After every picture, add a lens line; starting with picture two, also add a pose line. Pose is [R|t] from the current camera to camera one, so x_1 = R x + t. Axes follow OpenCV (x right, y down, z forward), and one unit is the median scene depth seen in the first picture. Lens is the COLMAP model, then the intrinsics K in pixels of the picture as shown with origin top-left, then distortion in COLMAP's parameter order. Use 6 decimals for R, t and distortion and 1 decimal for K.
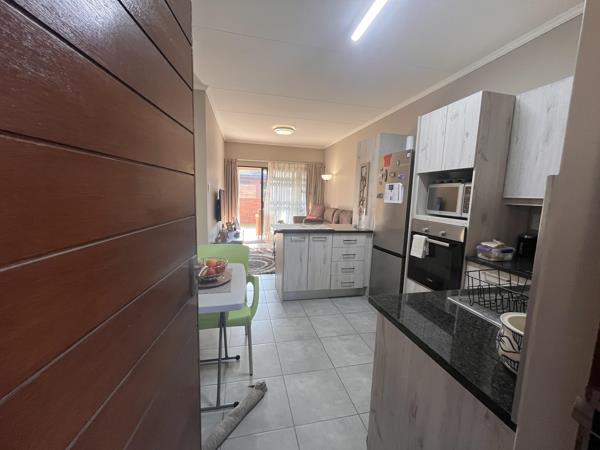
lens RADIAL K [[241.8, 0, 300.3], [0, 241.8, 225.0], [0, 0, 1]] dist [-0.000146, 0.000023]
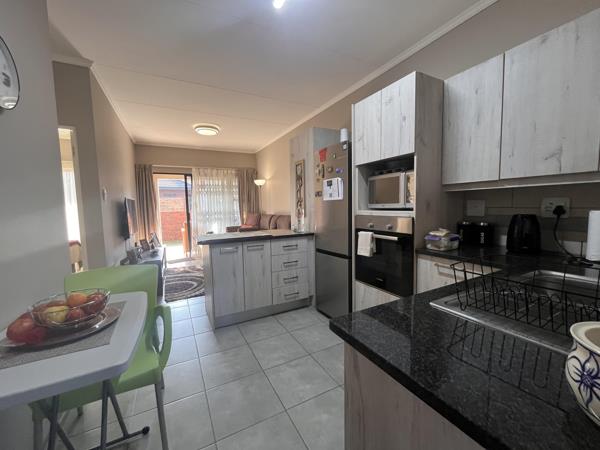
lens RADIAL K [[245.4, 0, 300.8], [0, 245.4, 225.0], [0, 0, 1]] dist [-0.004275, -0.000341]
pose [[0.964318, -0.074144, 0.254153, 0.024480], [0.084325, 0.996005, -0.029389, 0.021476], [-0.250959, 0.049772, 0.966717, 0.149735]]
